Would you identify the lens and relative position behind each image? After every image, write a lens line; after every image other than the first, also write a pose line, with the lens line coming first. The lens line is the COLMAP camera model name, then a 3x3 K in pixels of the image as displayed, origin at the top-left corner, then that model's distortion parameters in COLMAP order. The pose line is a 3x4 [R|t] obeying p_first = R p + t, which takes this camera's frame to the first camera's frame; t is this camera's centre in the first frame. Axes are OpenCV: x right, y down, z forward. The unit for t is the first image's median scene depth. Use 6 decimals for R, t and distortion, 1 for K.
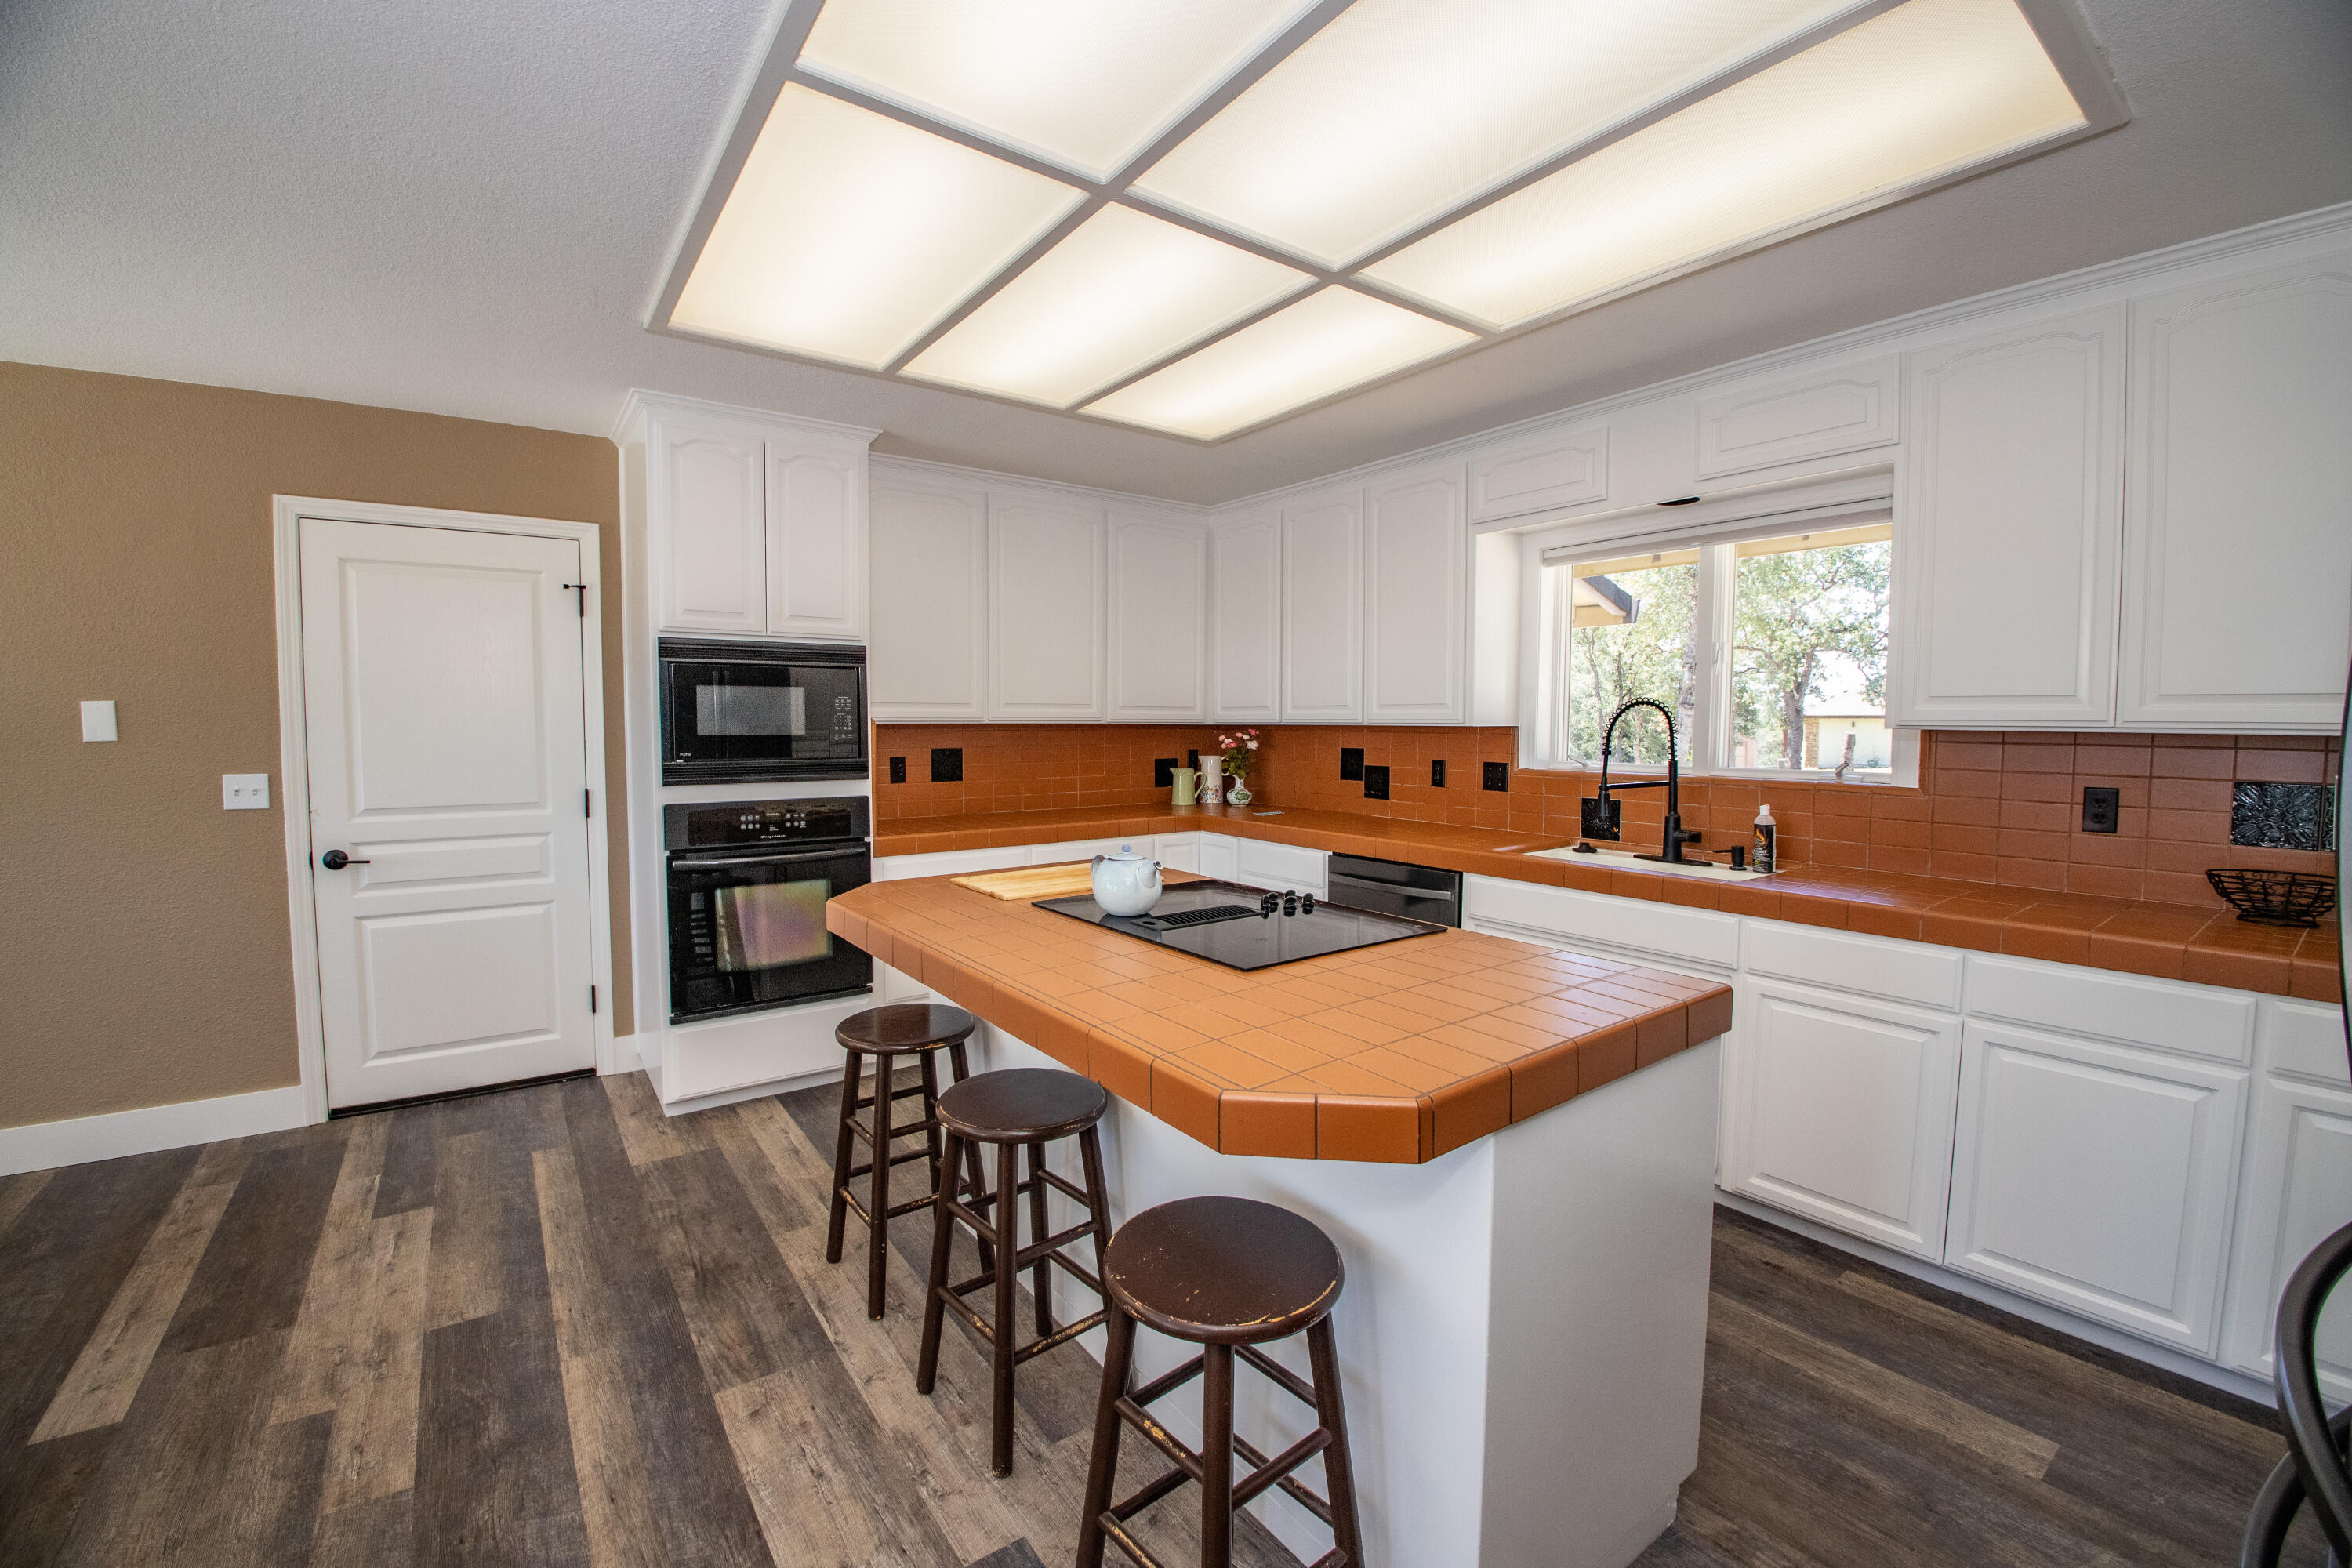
lens RADIAL K [[954.2, 0, 1143.0], [0, 954.2, 771.5], [0, 0, 1]] dist [-0.045652, 0.000697]
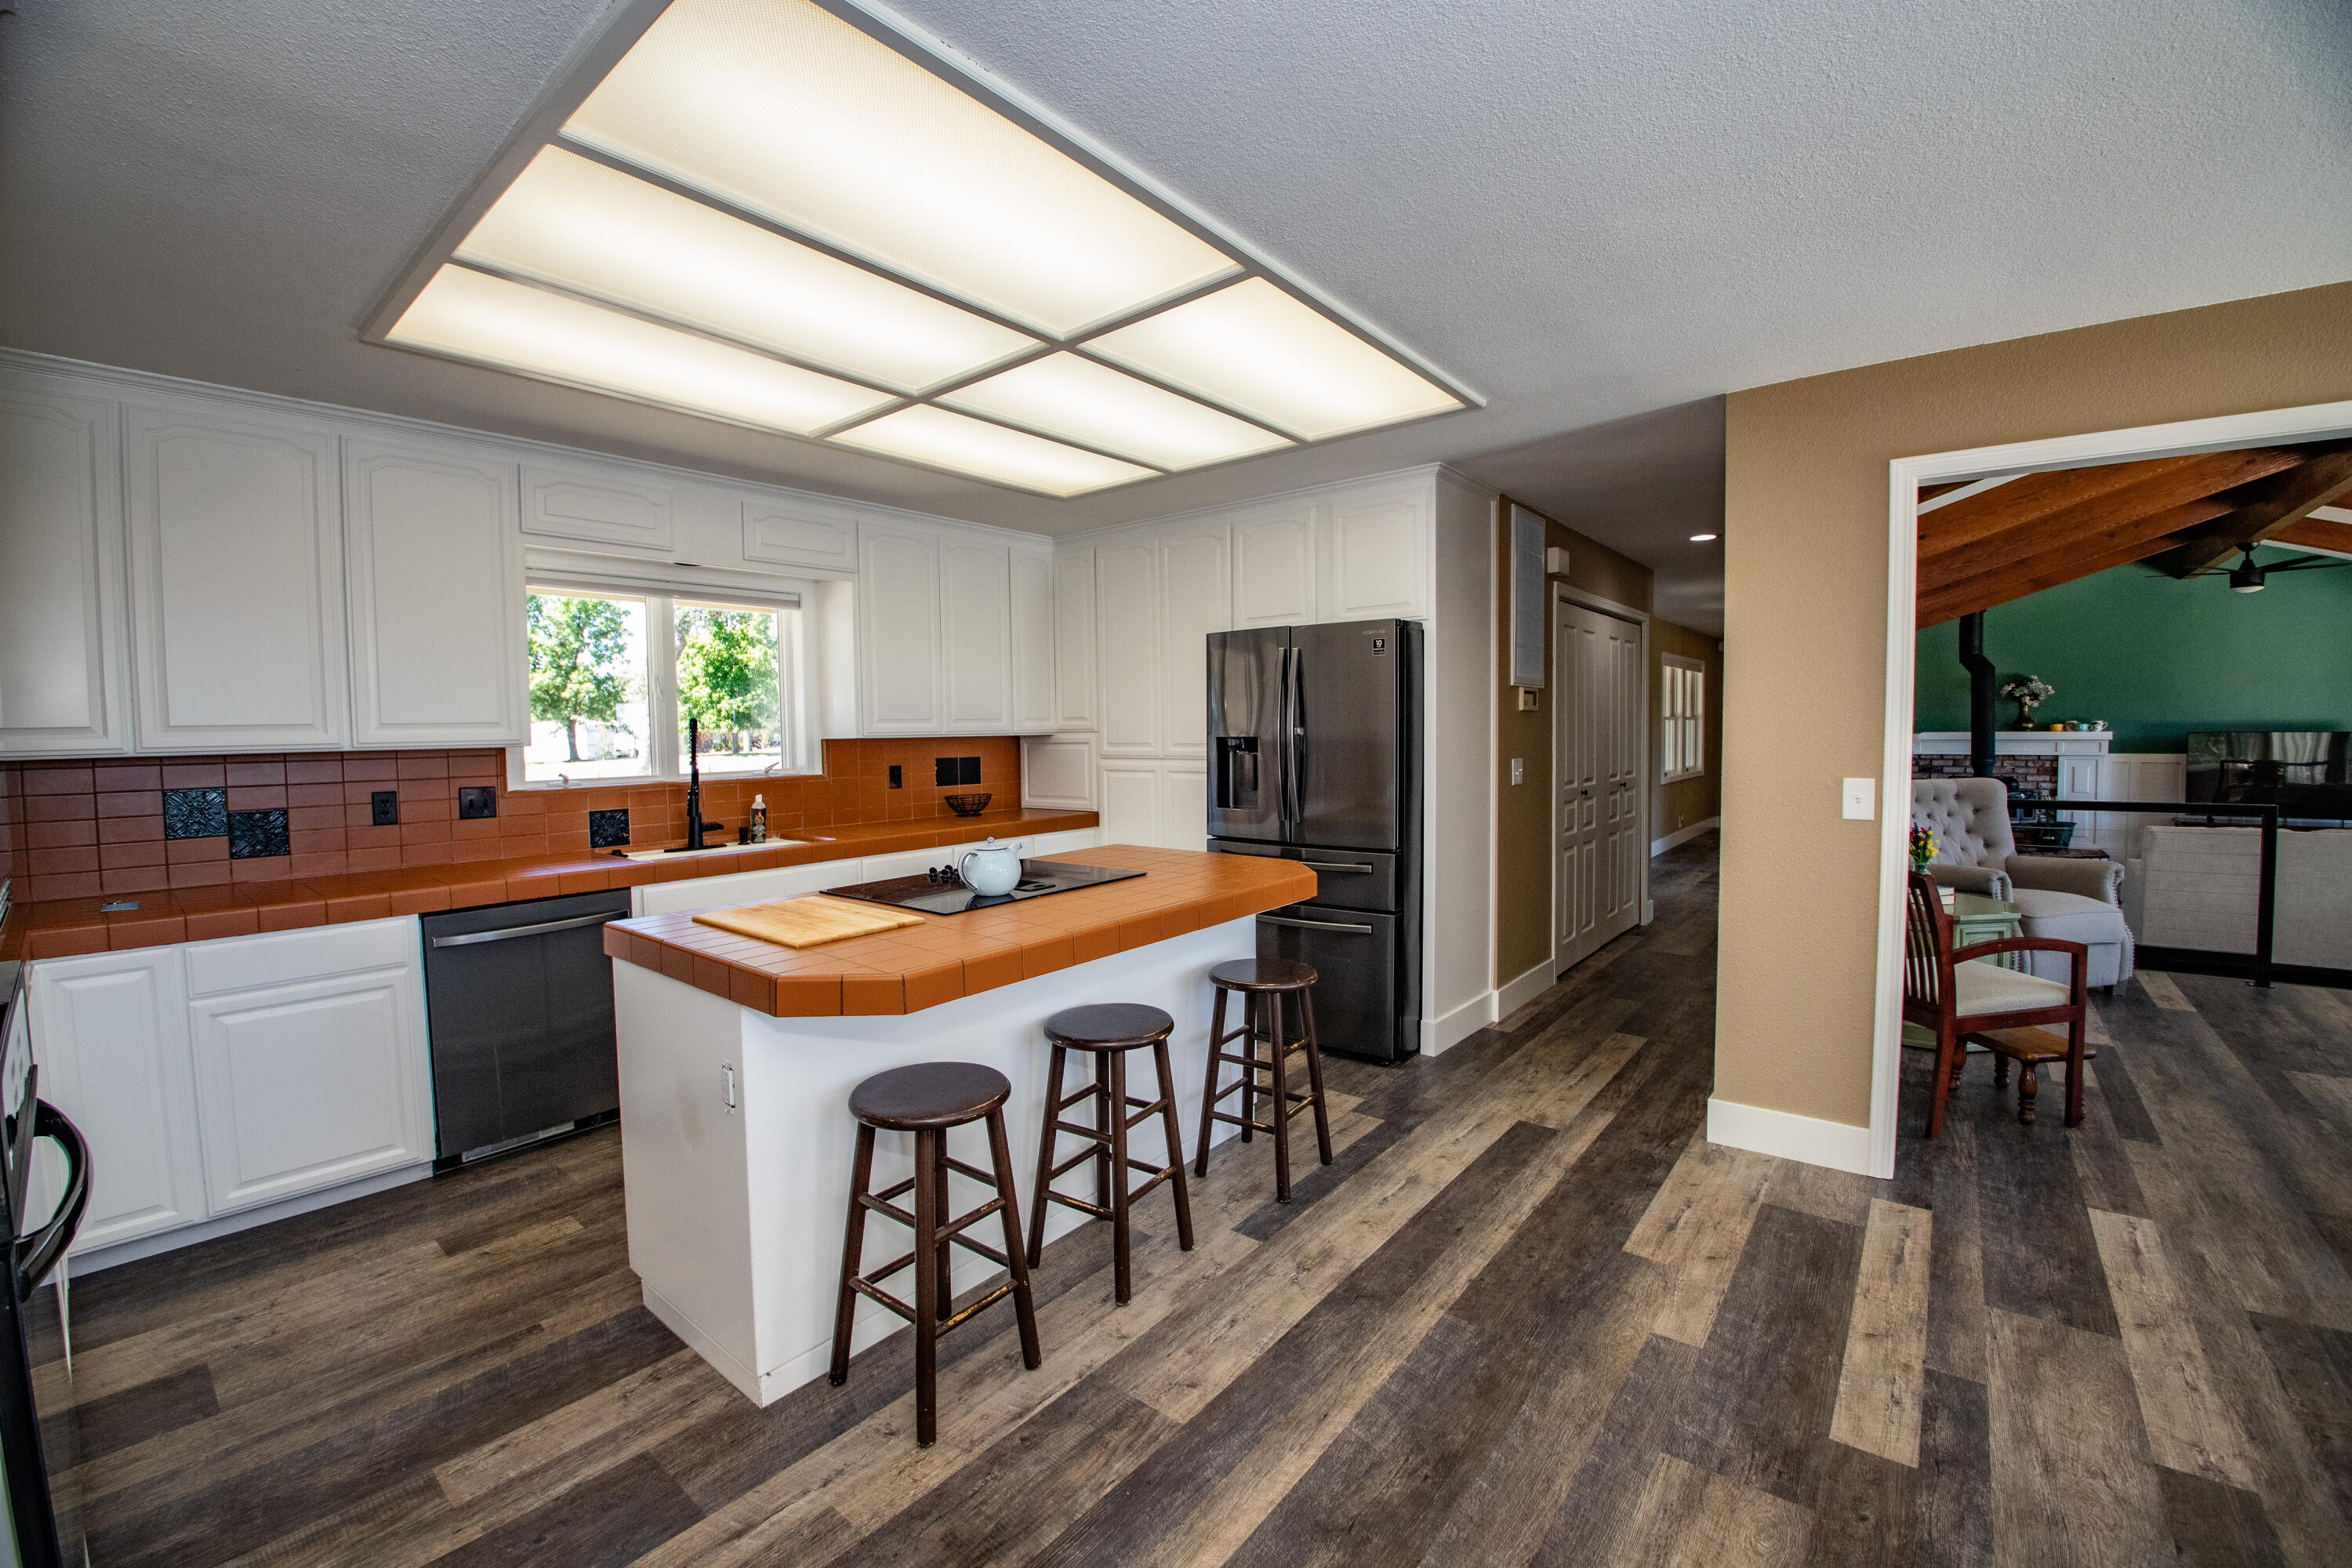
lens RADIAL K [[968.0, 0, 1153.8], [0, 968.0, 777.4], [0, 0, 1]] dist [-0.039439, -0.000355]
pose [[-0.261525, -0.047058, 0.964049, -0.945578], [0.067273, 0.995493, 0.066842, -0.050384], [-0.962849, 0.082336, -0.257180, 0.838640]]
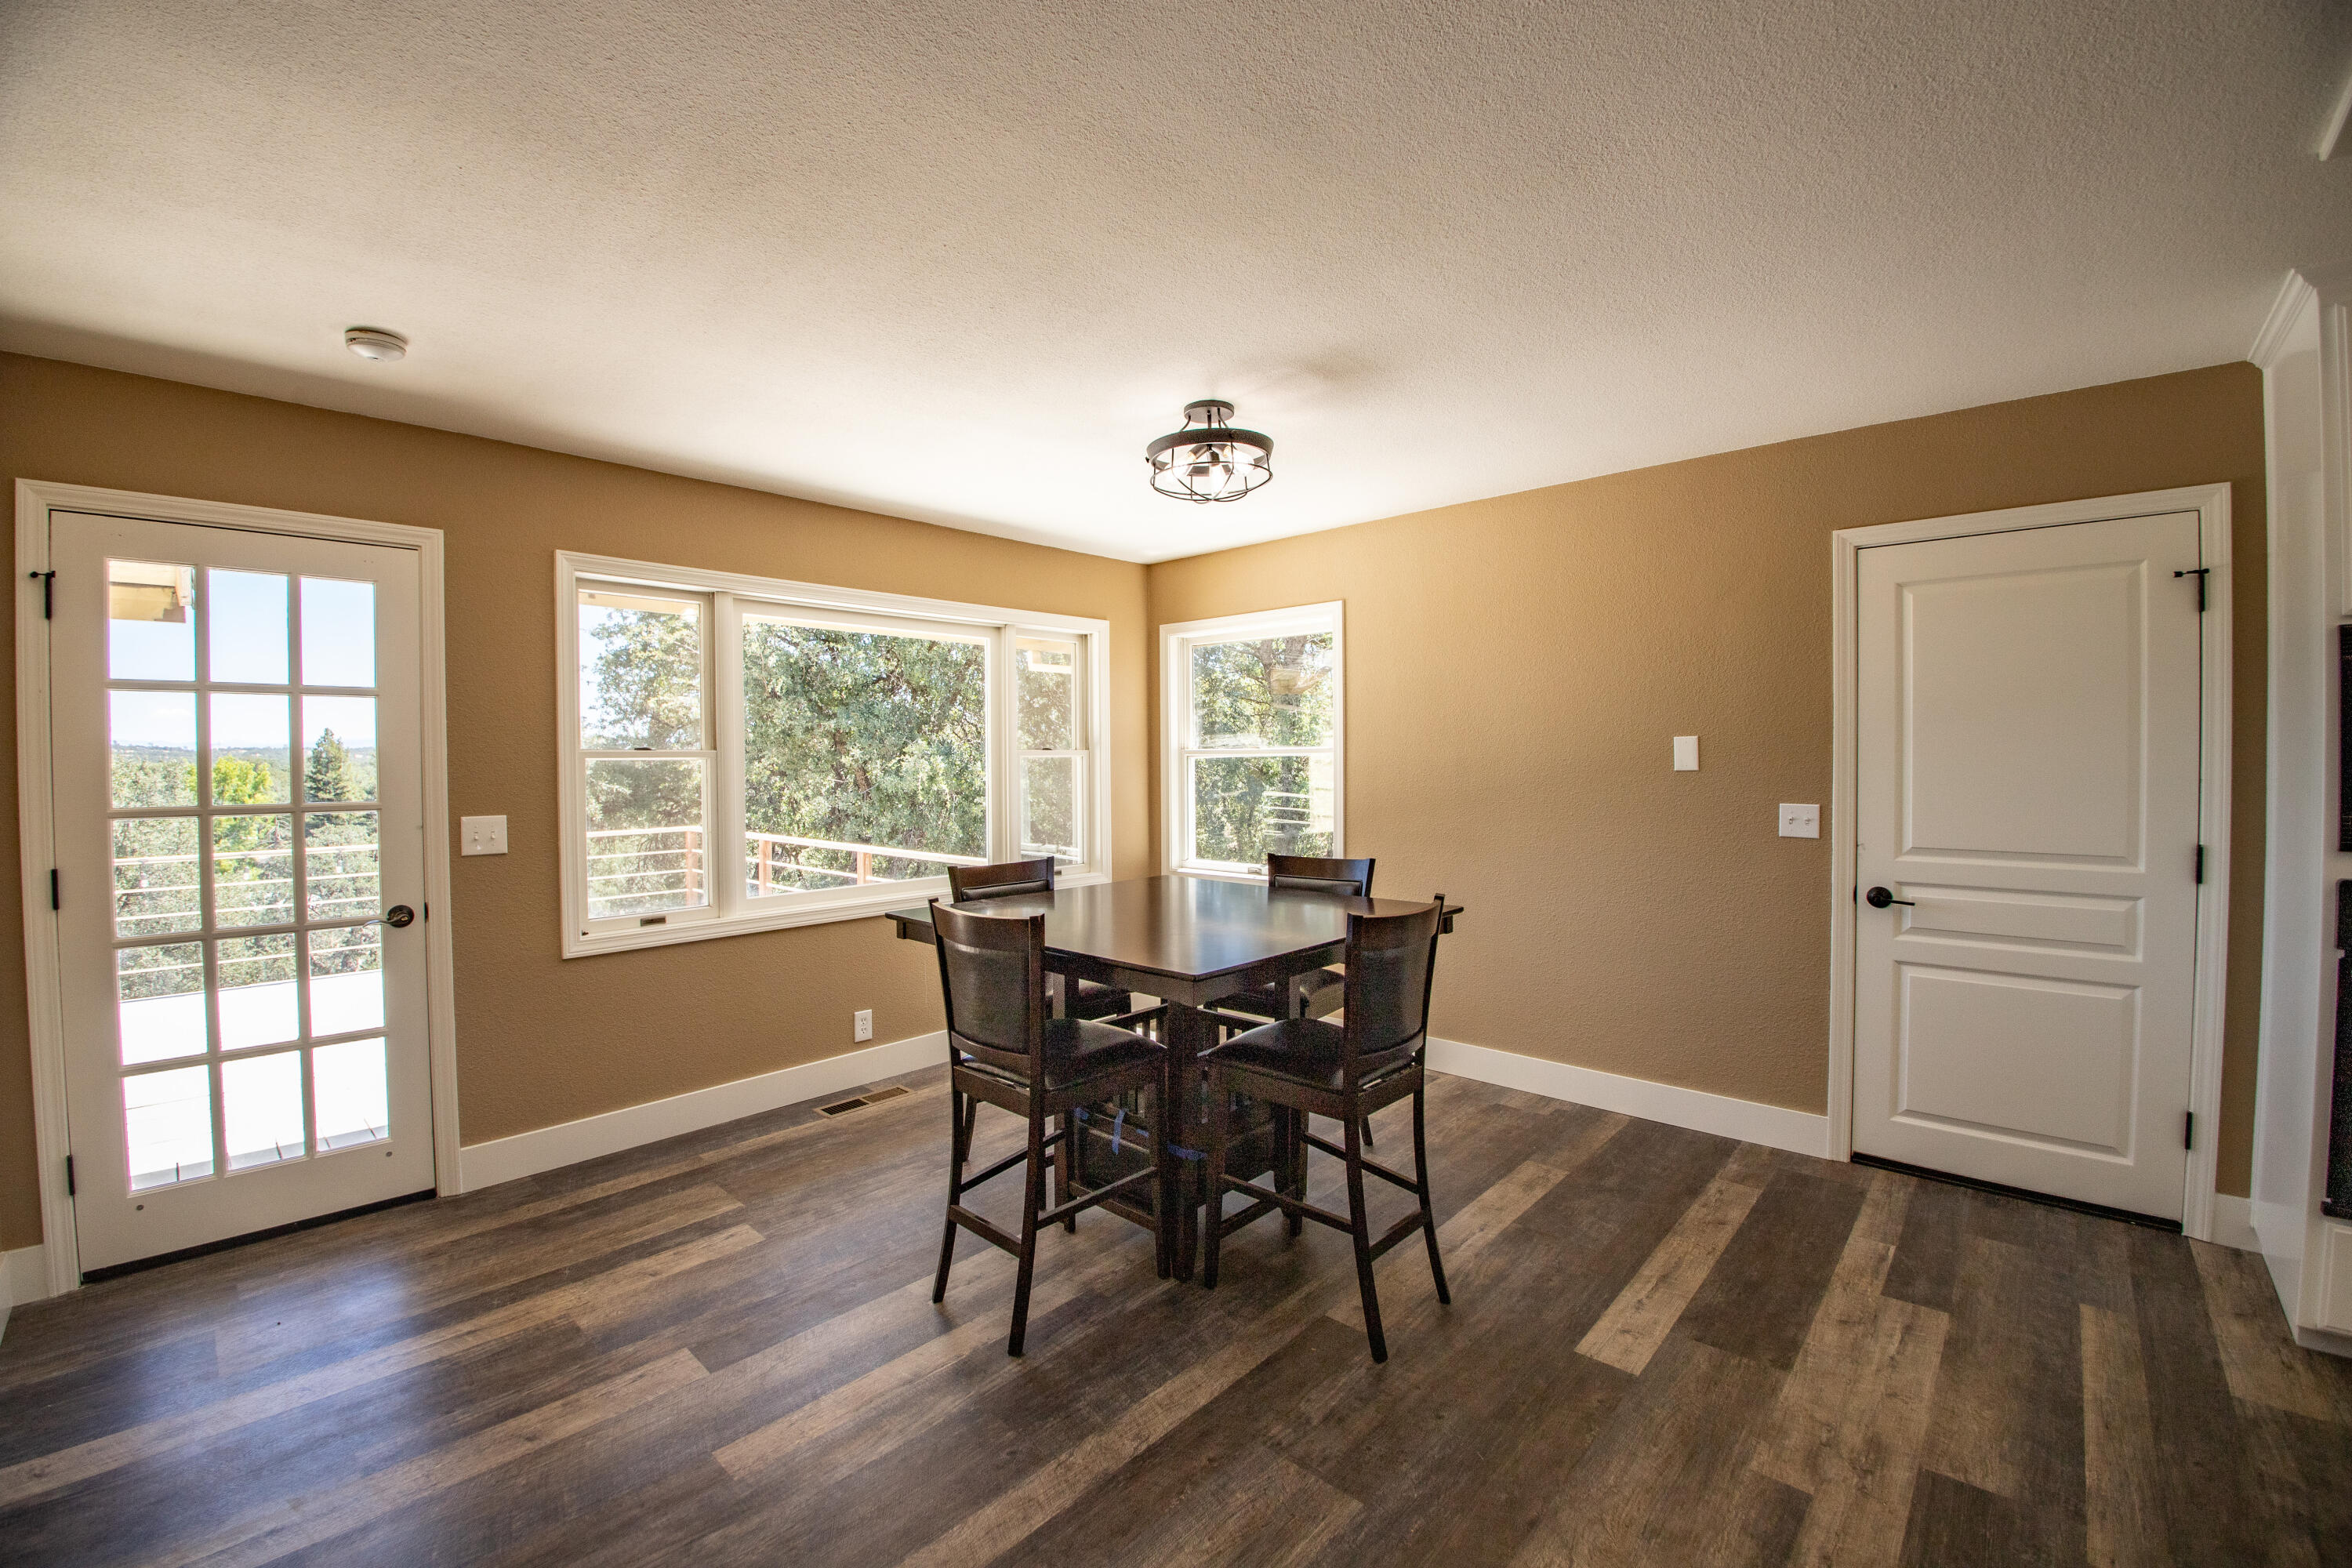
lens RADIAL K [[957.1, 0, 1168.8], [0, 957.1, 776.1], [0, 0, 1]] dist [-0.031273, -0.005878]
pose [[0.197281, 0.015449, -0.980225, -0.071799], [-0.044474, 0.998987, 0.006794, -0.004575], [0.979338, 0.042254, 0.197769, 0.081938]]
